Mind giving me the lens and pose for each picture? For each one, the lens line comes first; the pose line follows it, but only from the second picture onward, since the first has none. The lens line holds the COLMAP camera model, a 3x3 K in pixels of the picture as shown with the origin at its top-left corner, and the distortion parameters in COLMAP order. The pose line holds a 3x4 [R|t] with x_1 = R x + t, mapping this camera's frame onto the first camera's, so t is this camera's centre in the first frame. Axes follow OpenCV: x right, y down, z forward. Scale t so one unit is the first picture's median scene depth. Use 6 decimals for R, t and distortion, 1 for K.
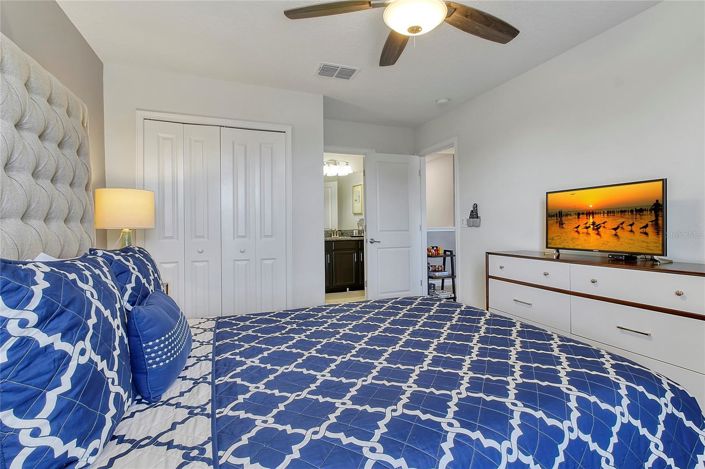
lens RADIAL K [[332.8, 0, 357.5], [0, 332.8, 222.6], [0, 0, 1]] dist [0.000479, 0.000387]
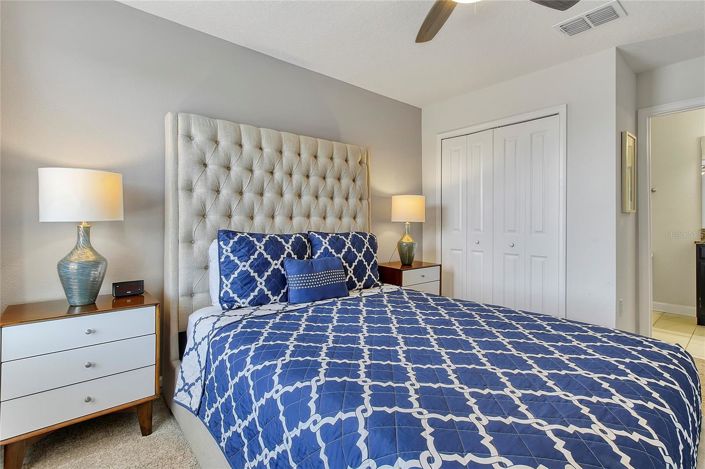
lens RADIAL K [[332.8, 0, 357.5], [0, 332.8, 222.6], [0, 0, 1]] dist [0.000479, 0.000387]
pose [[0.323319, 0.017244, -0.946133, 0.479616], [0.001938, 0.999820, 0.018885, -0.004489], [0.946288, -0.007940, 0.323227, 0.231819]]
